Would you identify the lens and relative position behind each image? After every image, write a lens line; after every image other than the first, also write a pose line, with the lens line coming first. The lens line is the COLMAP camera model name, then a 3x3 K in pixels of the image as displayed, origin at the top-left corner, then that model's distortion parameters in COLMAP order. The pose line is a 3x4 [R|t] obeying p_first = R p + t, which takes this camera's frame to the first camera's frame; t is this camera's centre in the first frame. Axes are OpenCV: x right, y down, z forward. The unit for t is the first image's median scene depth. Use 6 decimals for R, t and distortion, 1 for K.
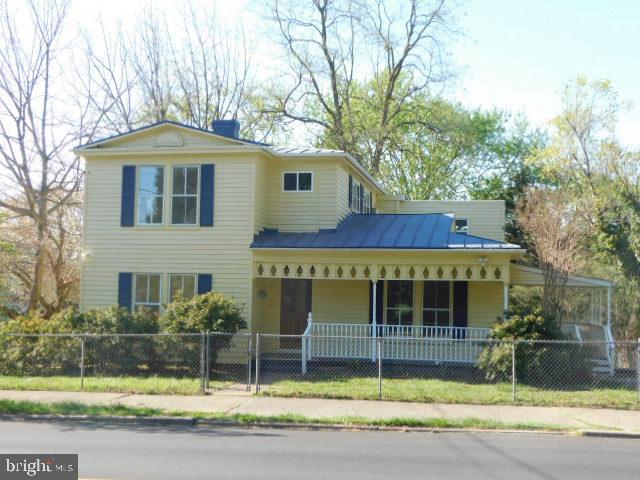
lens RADIAL K [[841.4, 0, 320.0], [0, 841.4, 237.6], [0, 0, 1]] dist [0.026683, 0.000000]
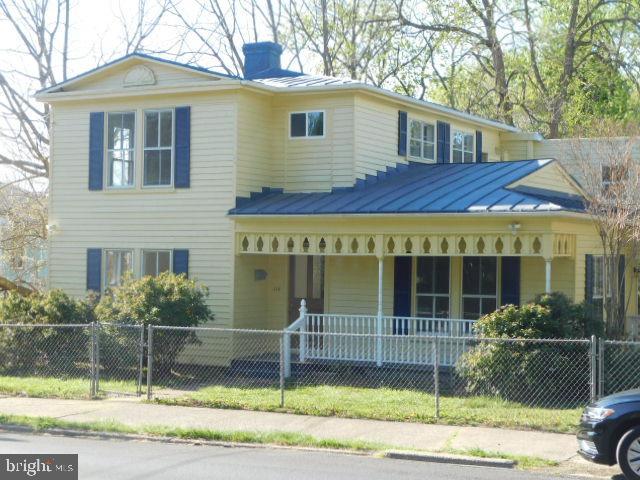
lens RADIAL K [[1242.5, 0, 320.4], [0, 1242.5, 243.7], [0, 0, 1]] dist [0.196130, 0.000000]
pose [[0.948440, -0.008707, -0.316837, 0.350814], [0.020957, 0.999158, 0.035276, 0.000155], [0.316263, -0.040097, 0.947824, -0.046941]]
